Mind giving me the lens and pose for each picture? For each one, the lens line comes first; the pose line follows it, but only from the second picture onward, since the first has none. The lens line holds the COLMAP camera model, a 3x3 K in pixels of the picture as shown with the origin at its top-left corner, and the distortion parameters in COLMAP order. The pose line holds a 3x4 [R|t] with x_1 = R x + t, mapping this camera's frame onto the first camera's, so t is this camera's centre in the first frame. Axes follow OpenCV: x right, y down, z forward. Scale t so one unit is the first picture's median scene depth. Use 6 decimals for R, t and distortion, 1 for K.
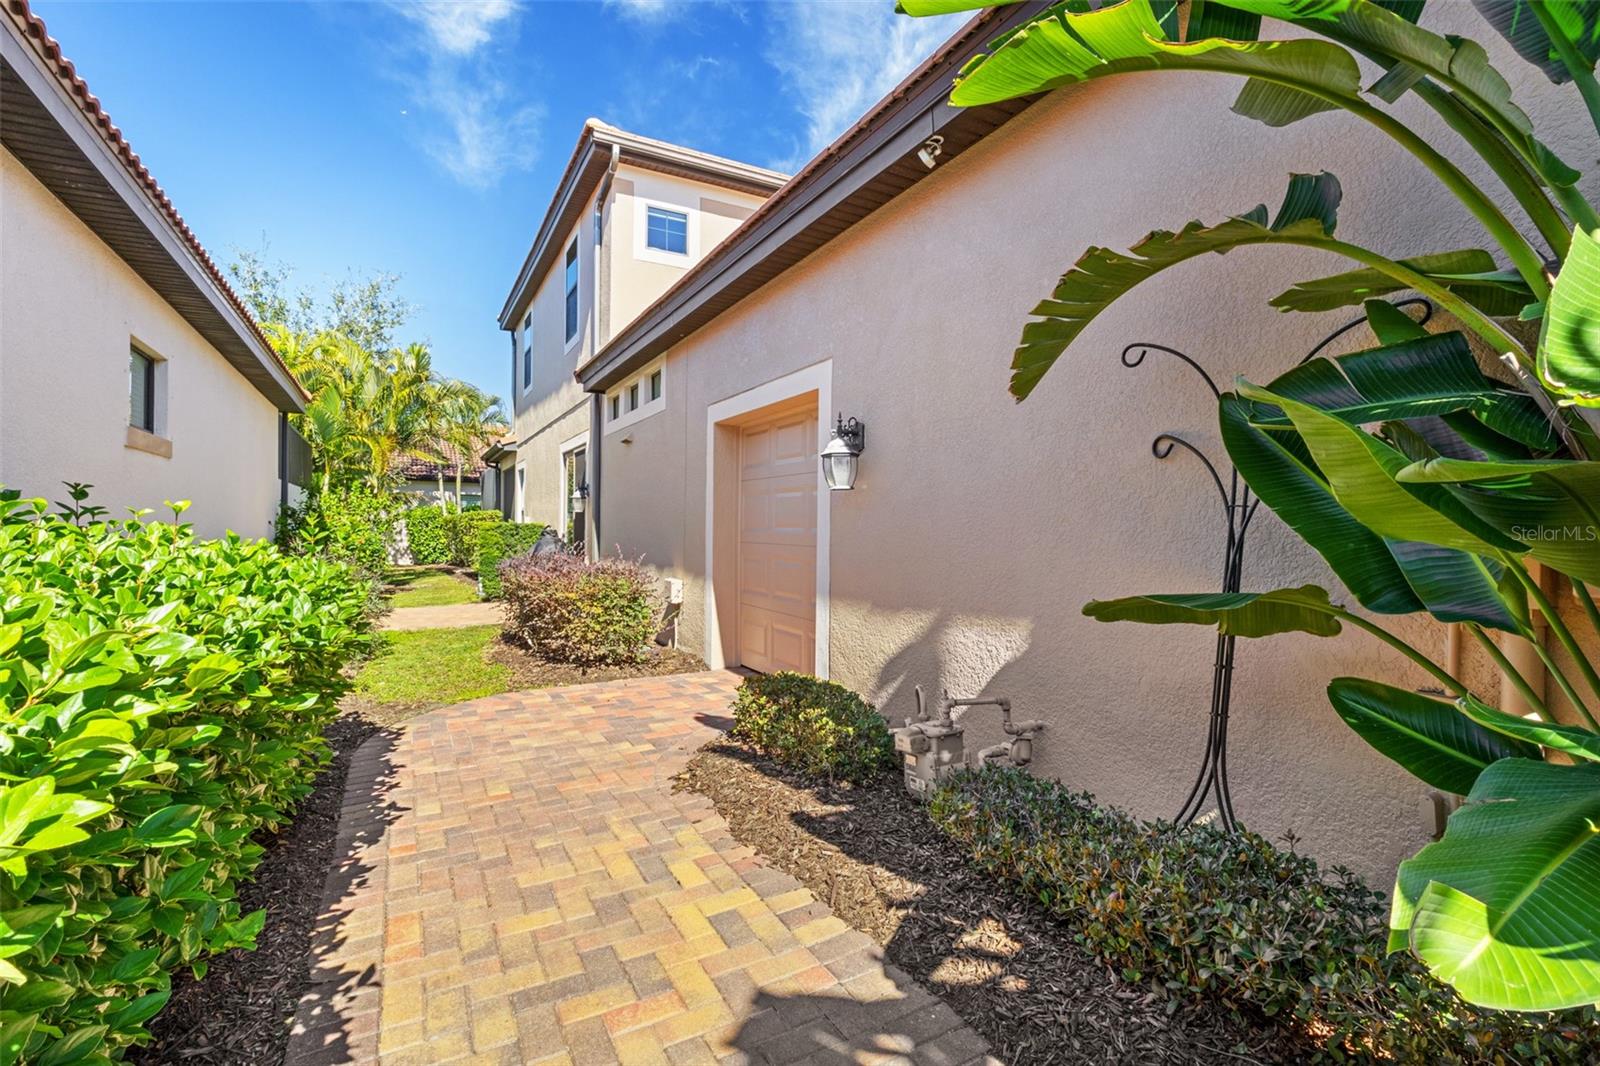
lens RADIAL K [[727.1, 0, 798.8], [0, 727.1, 530.8], [0, 0, 1]] dist [-0.001956, 0.000592]
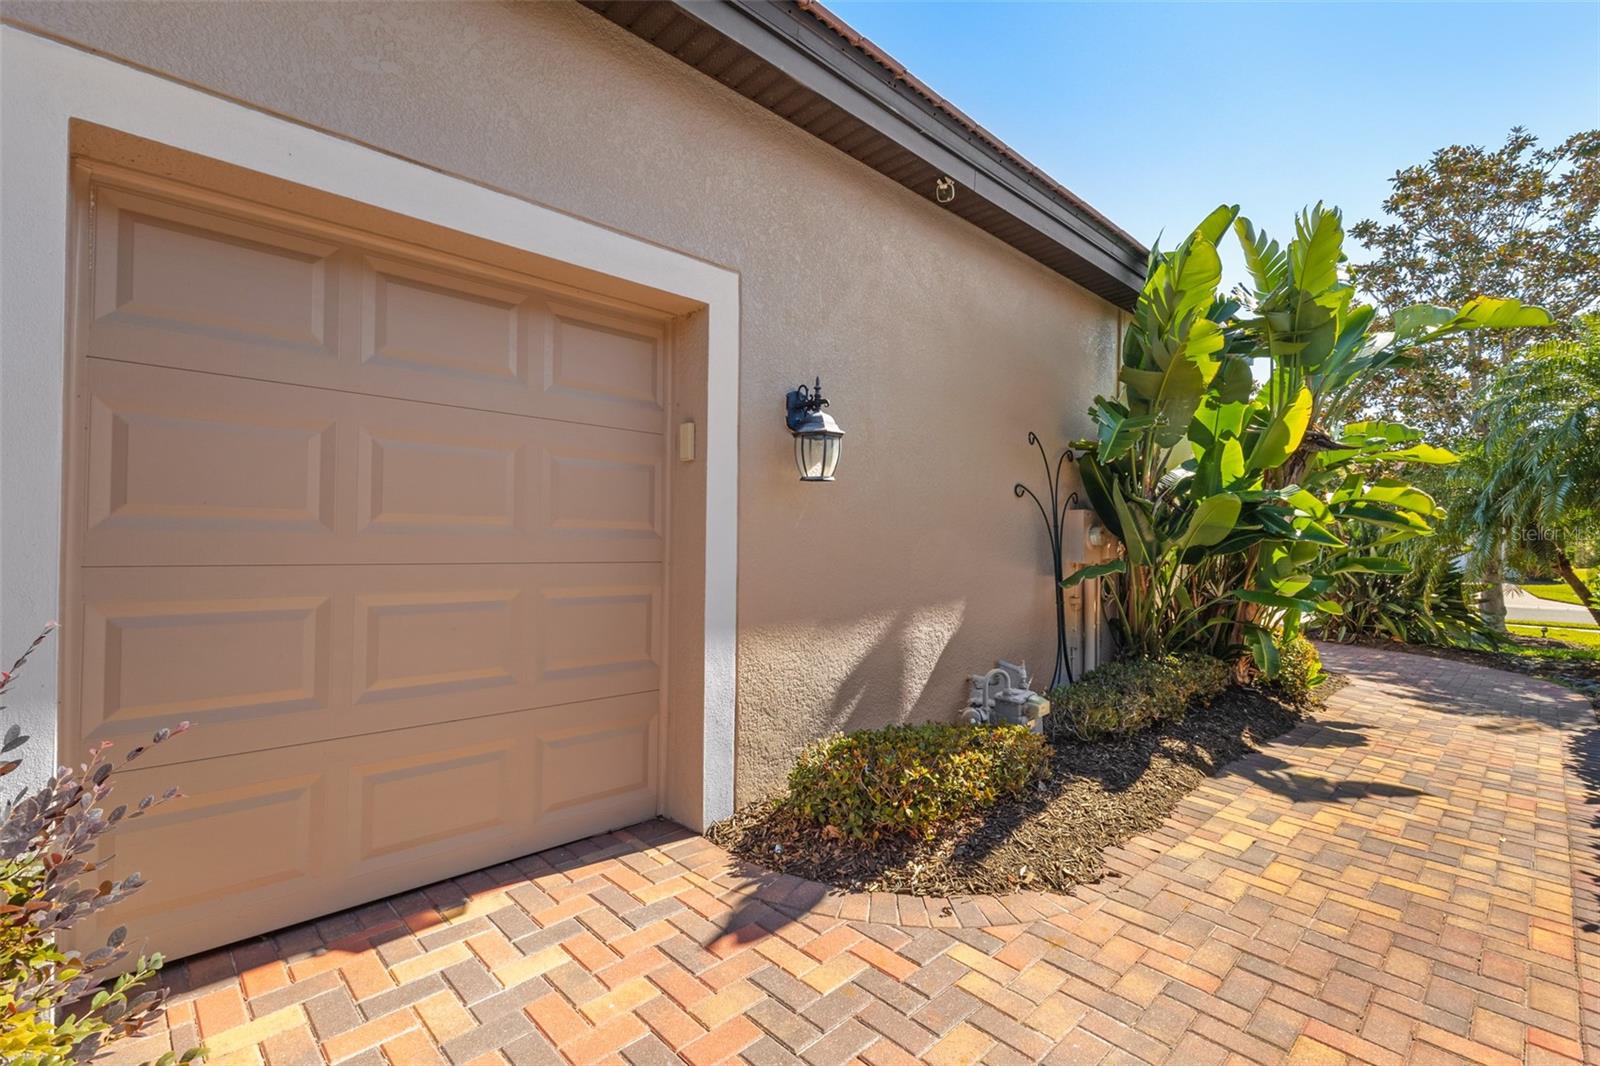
lens RADIAL K [[727.1, 0, 796.1], [0, 727.1, 533.8], [0, 0, 1]] dist [-0.001956, 0.000592]
pose [[-0.268982, 0.001414, 0.963144, -0.745341], [-0.008887, 0.999953, -0.003950, 0.002103], [-0.963104, -0.009622, -0.268956, 1.384720]]
